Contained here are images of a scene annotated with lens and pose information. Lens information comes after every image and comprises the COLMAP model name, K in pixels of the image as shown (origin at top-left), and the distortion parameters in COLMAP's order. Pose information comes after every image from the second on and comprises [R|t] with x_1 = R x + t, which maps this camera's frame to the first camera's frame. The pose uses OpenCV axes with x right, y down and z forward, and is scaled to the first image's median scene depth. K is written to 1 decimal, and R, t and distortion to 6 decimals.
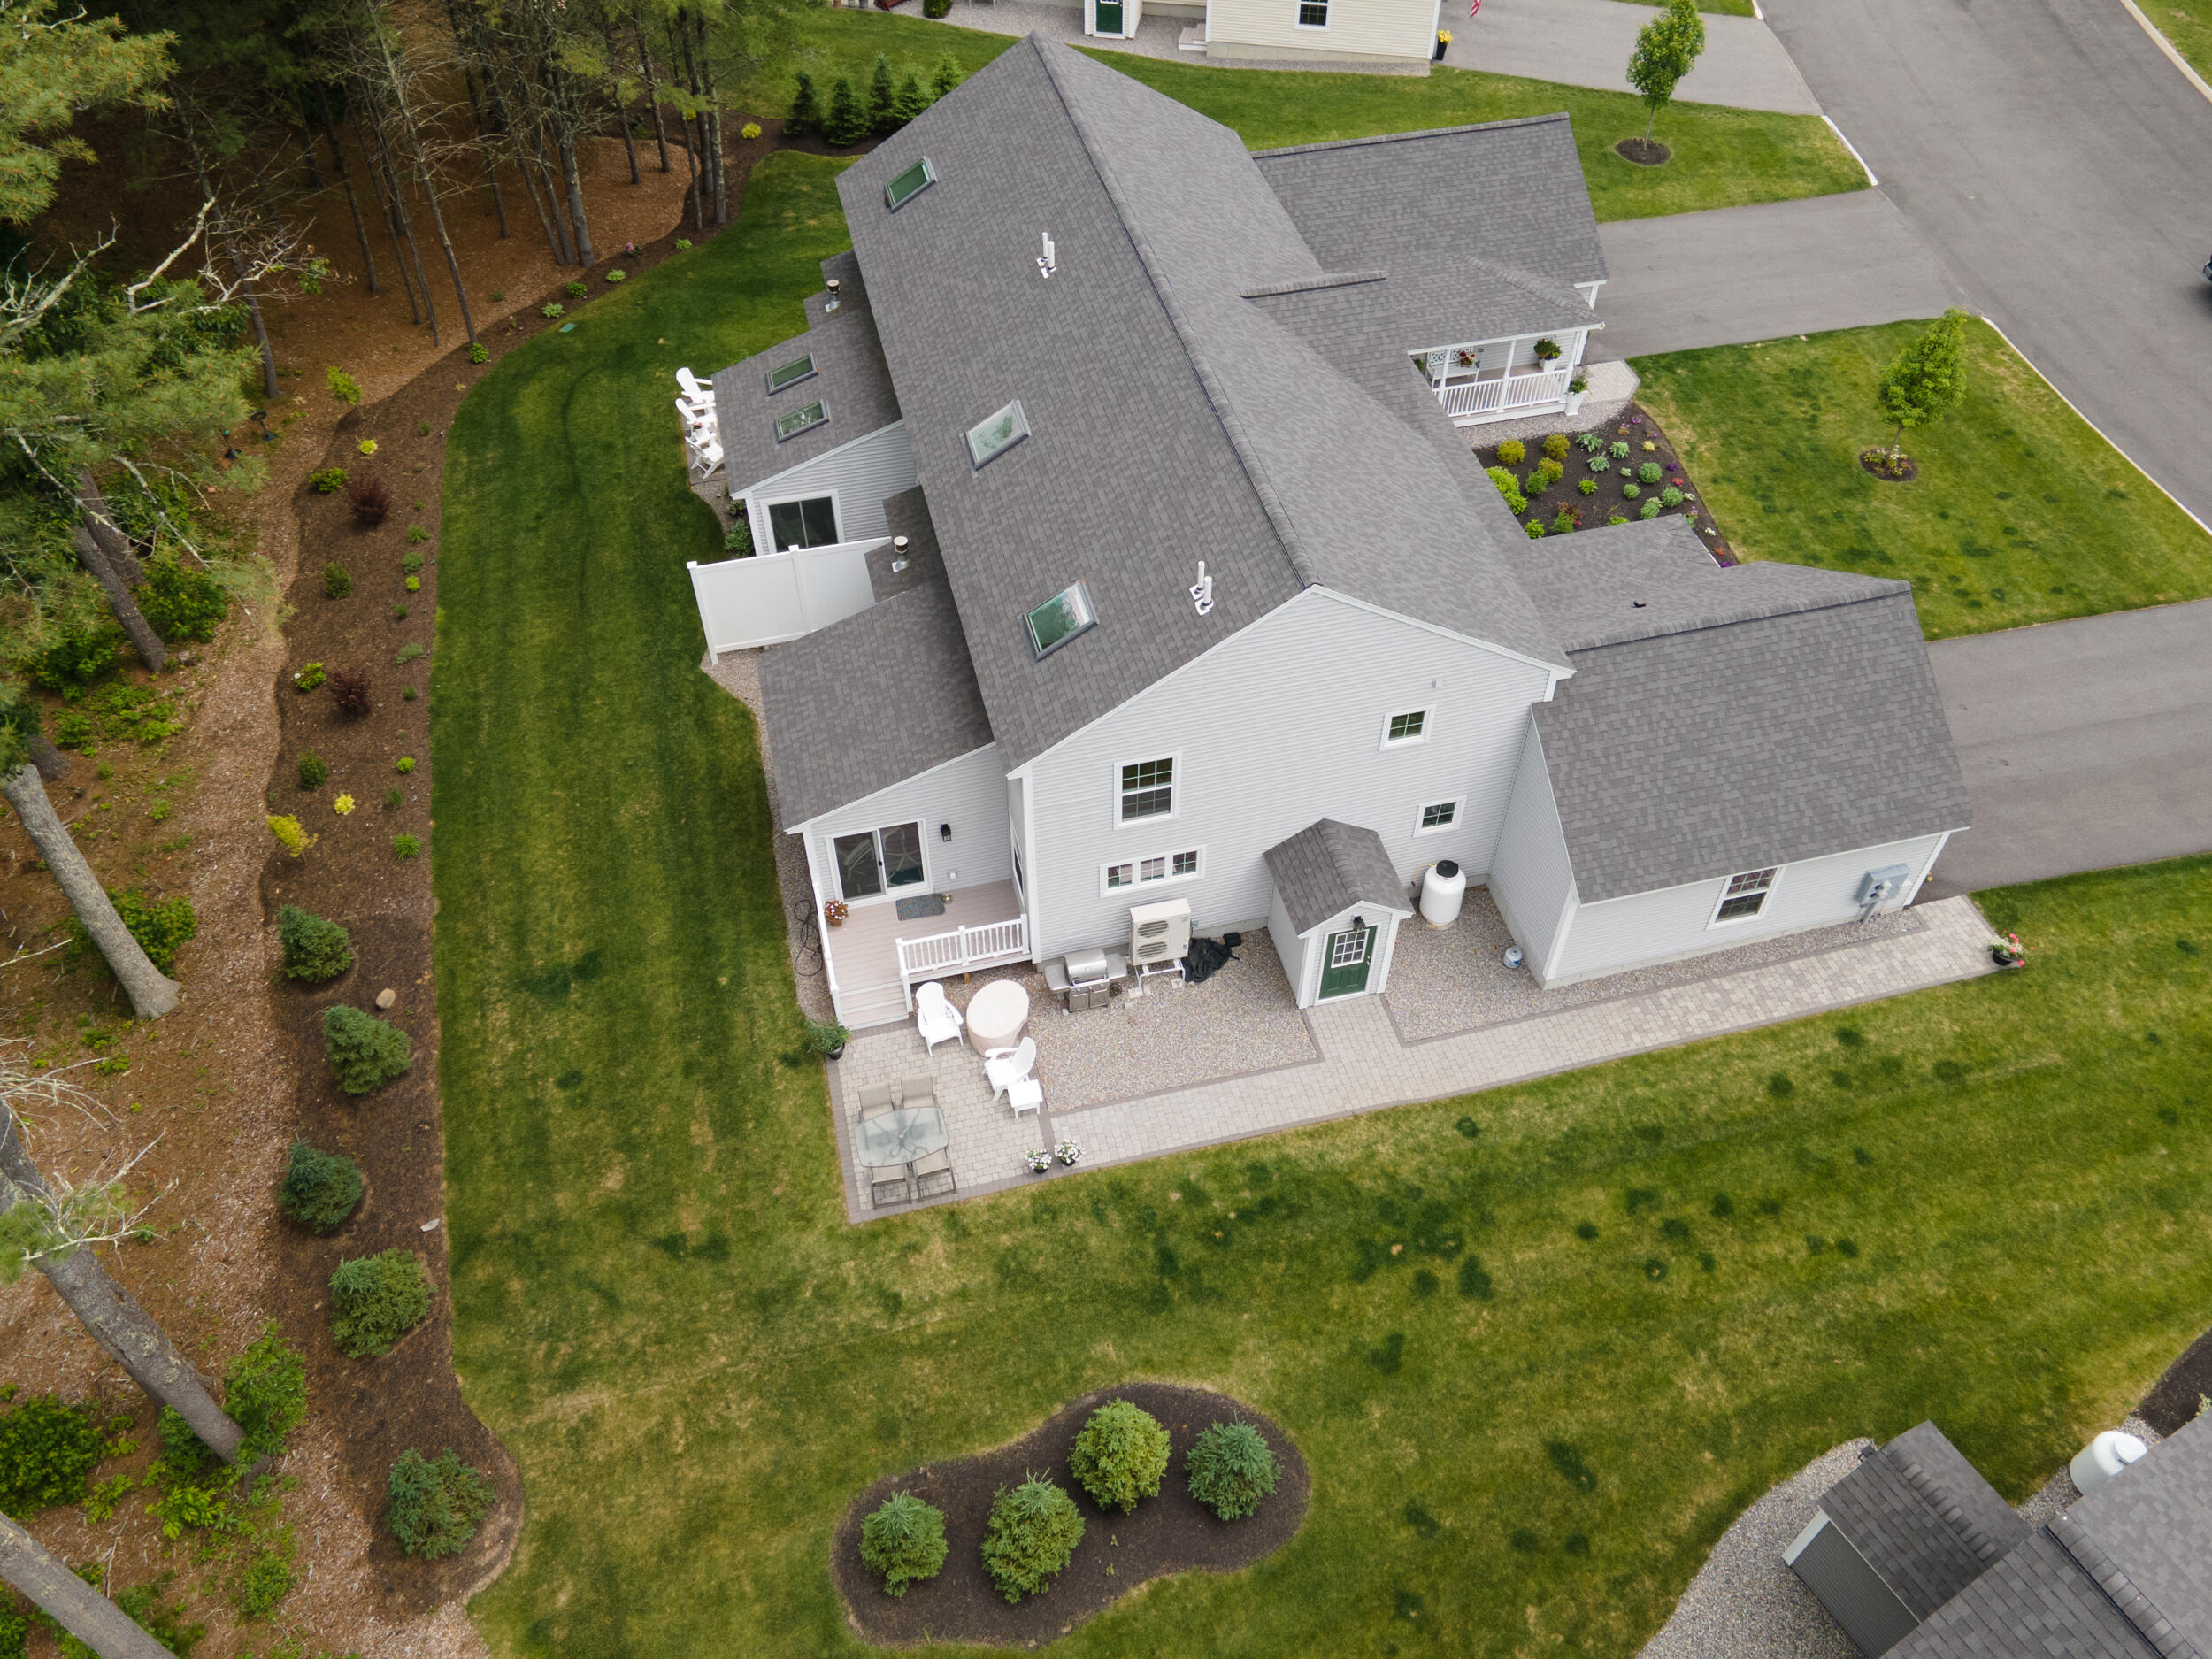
lens RADIAL K [[1633.4, 0, 1106.0], [0, 1633.4, 829.5], [0, 0, 1]] dist [0.001224, 0.074959]
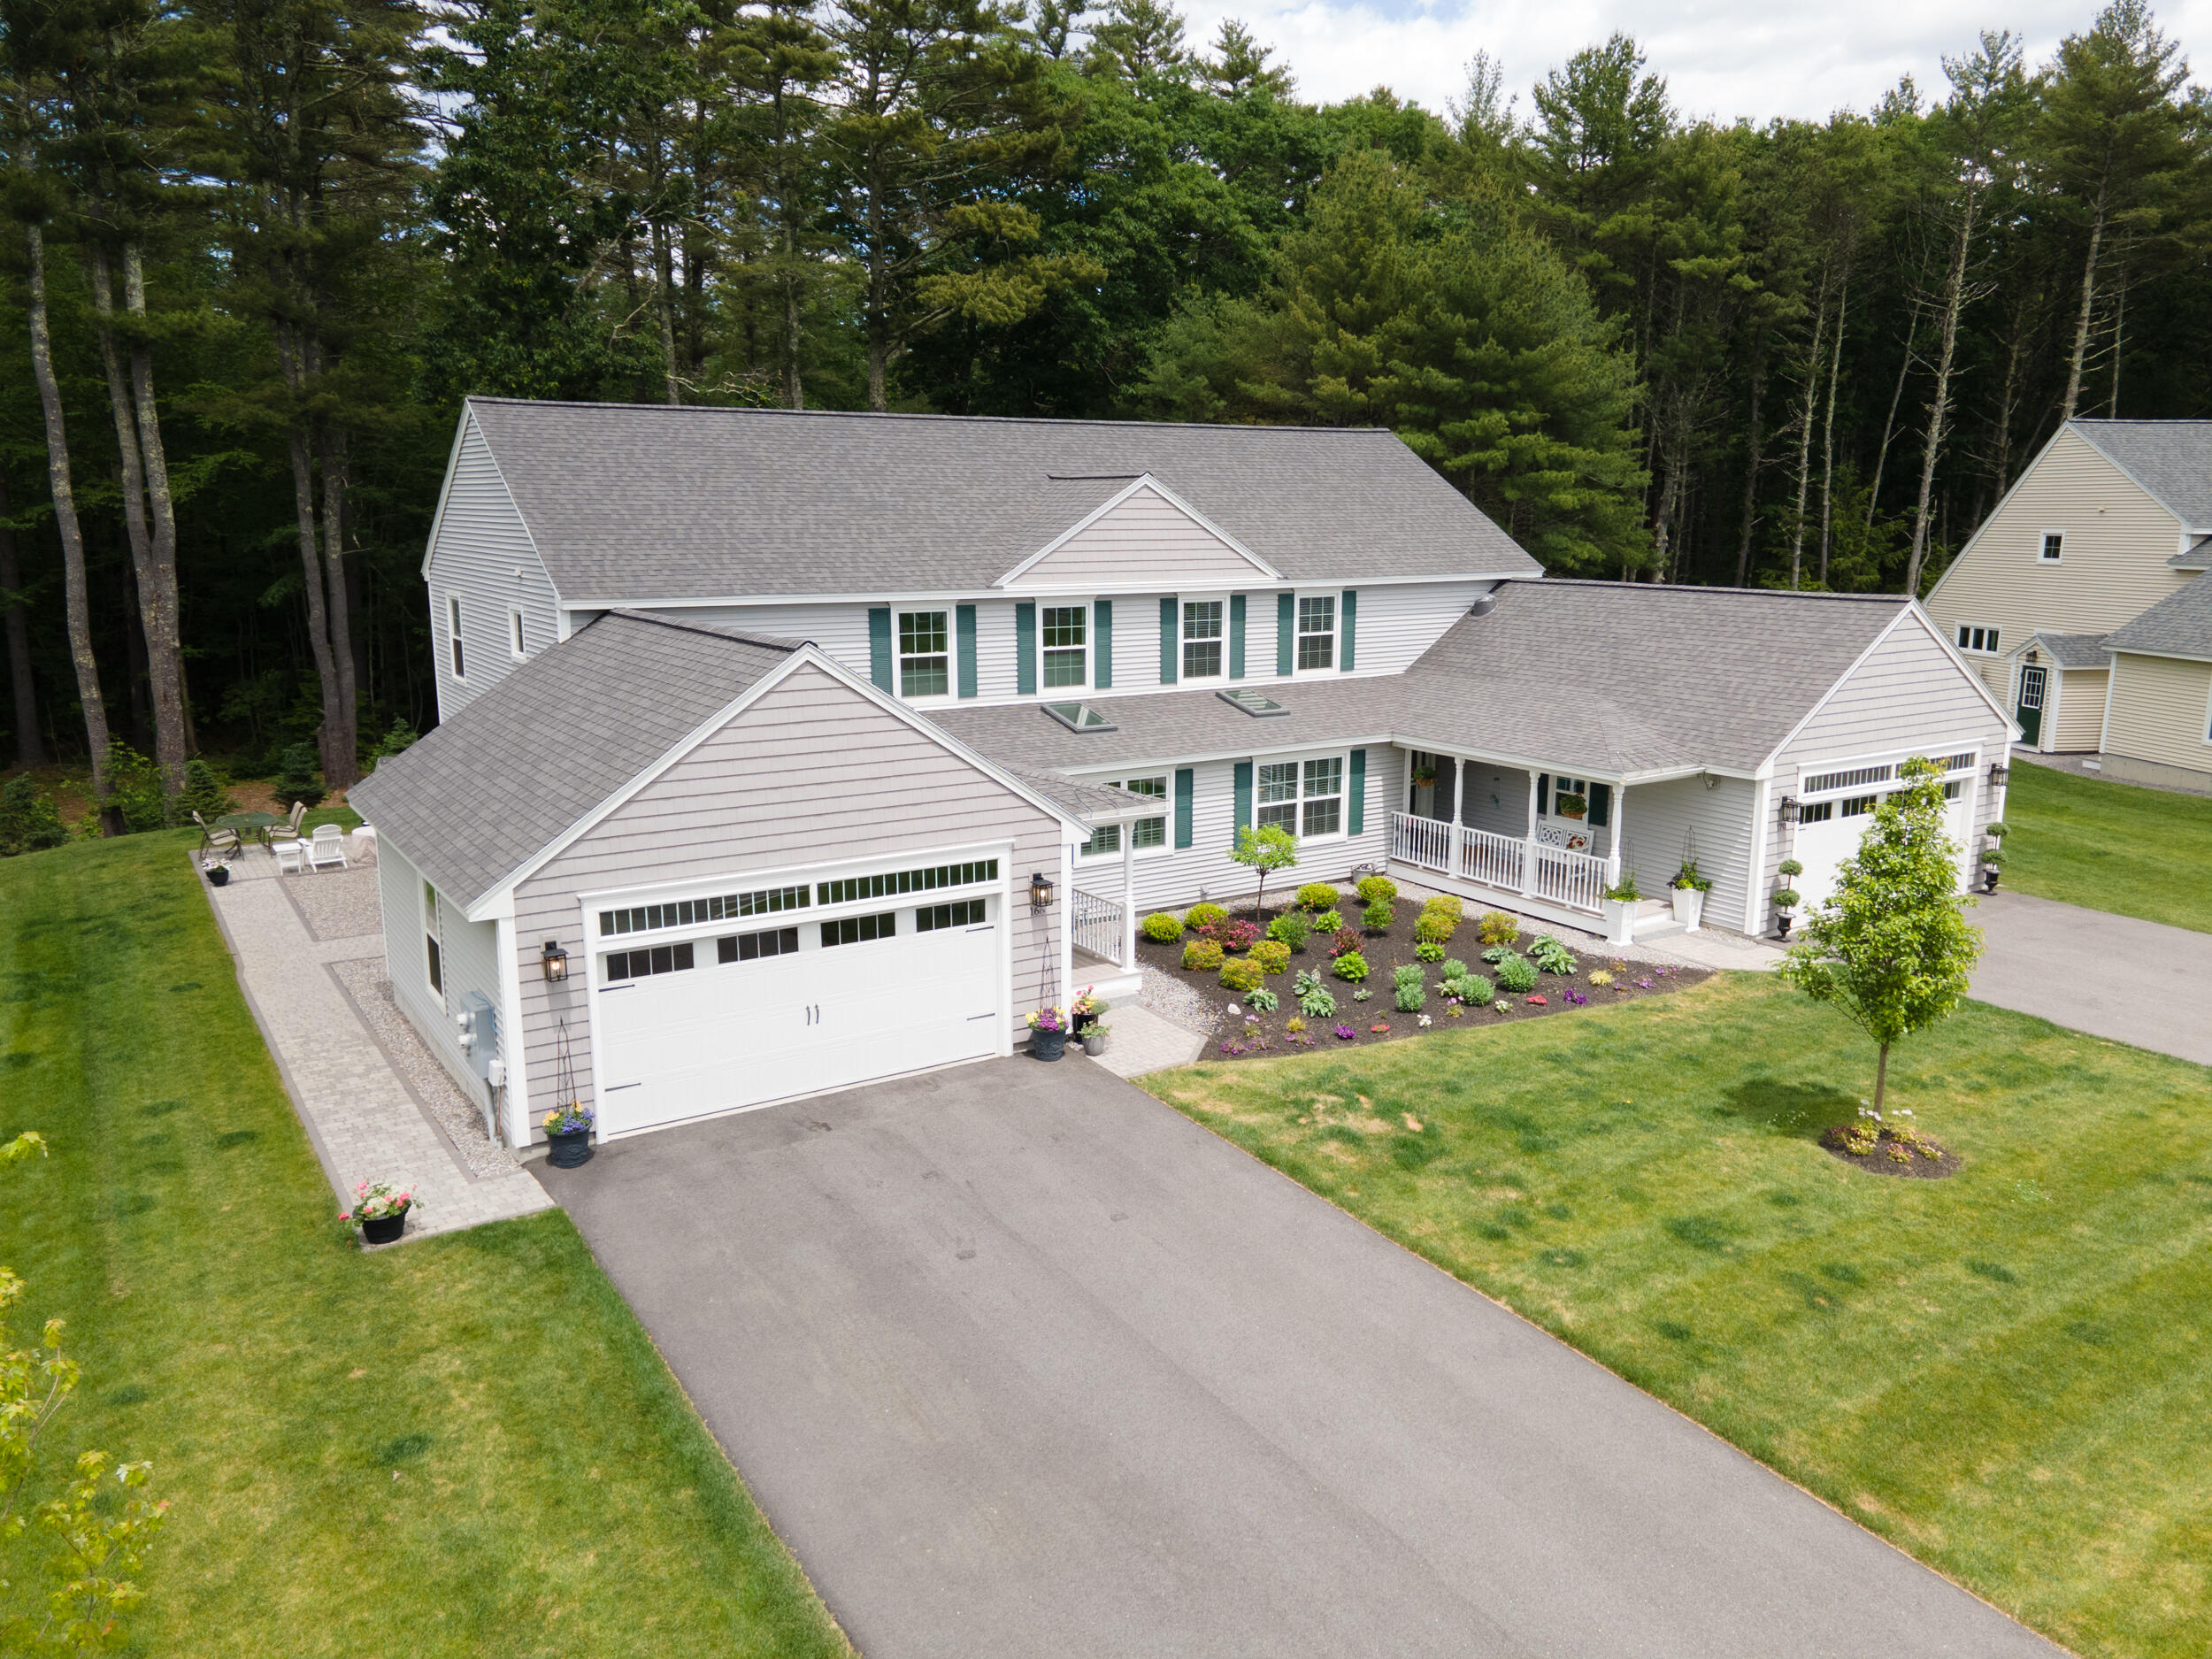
lens RADIAL K [[1633.4, 0, 1106.0], [0, 1633.4, 829.5], [0, 0, 1]] dist [0.001224, 0.074959]
pose [[0.318565, 0.183428, -0.929984, 1.062729], [-0.717993, 0.687239, -0.110398, -0.110071], [0.618871, 0.702891, 0.350631, 0.872890]]
